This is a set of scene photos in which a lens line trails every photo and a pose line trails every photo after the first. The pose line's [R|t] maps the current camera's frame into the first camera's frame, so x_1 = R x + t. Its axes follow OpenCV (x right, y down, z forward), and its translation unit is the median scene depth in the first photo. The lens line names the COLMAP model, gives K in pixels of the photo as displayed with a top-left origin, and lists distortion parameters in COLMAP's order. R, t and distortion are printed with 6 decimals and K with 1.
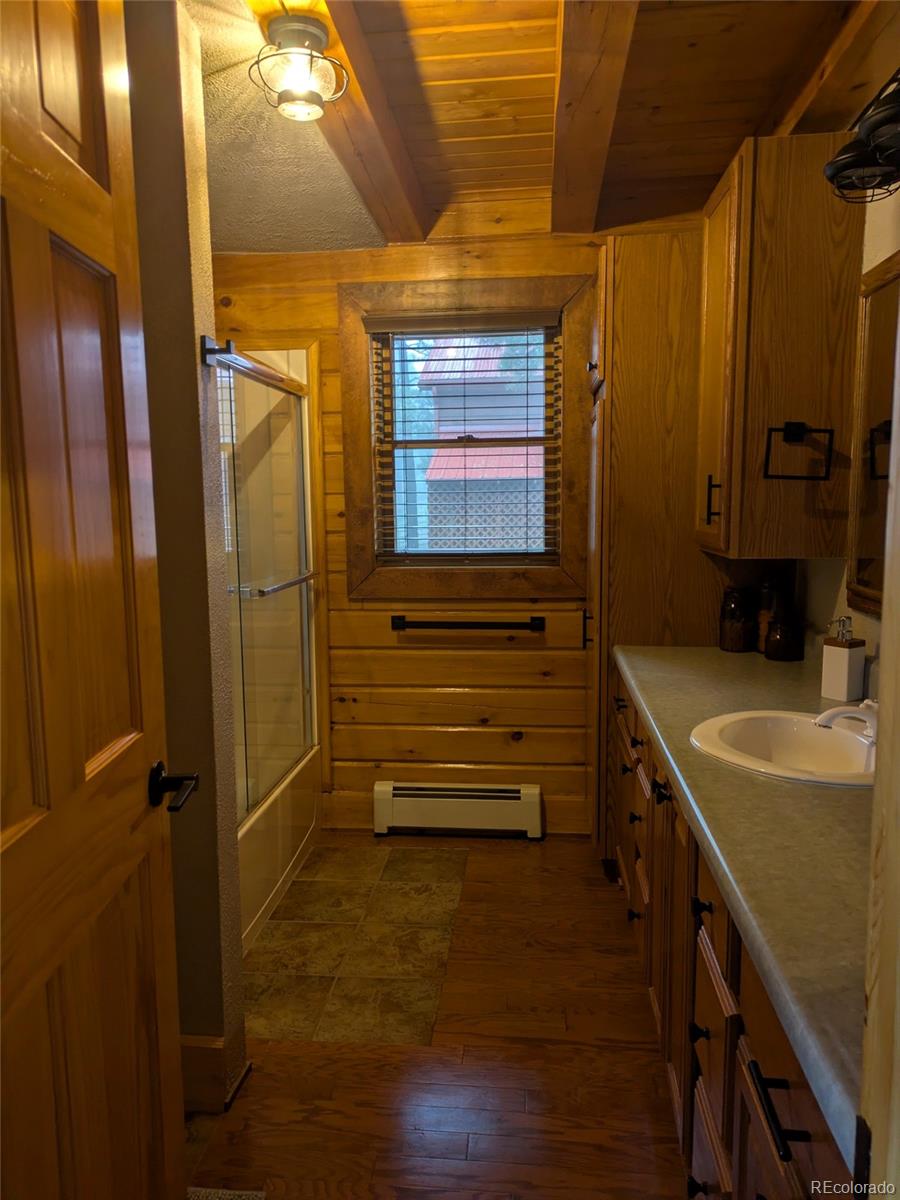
lens RADIAL K [[873.7, 0, 451.4], [0, 873.7, 617.1], [0, 0, 1]] dist [0.072843, -0.070794]
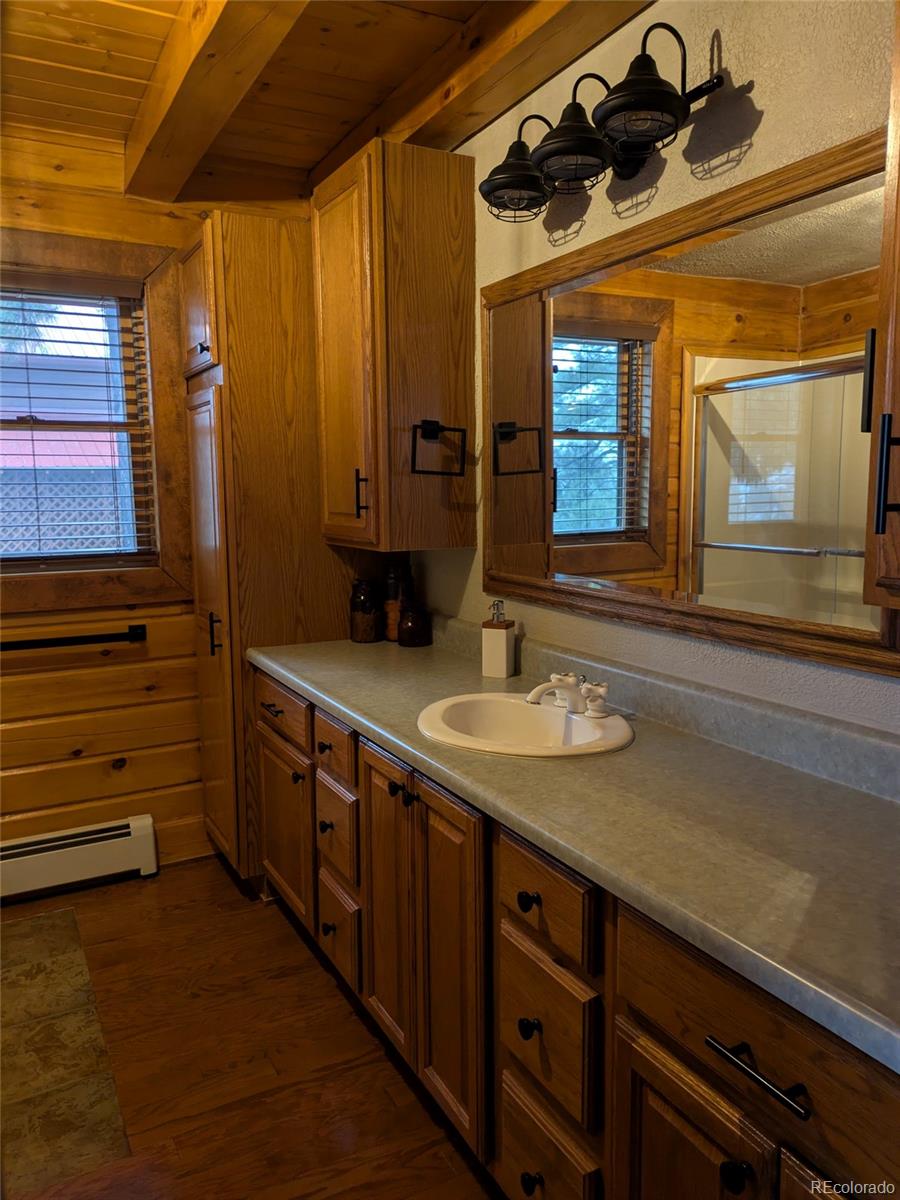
lens RADIAL K [[876.5, 0, 450.0], [0, 876.5, 600.0], [0, 0, 1]] dist [0.072200, -0.070378]
pose [[0.833682, -0.070745, 0.547695, -0.138138], [0.076806, 0.996975, 0.011868, -0.013216], [-0.546878, 0.032172, 0.836594, 0.087367]]
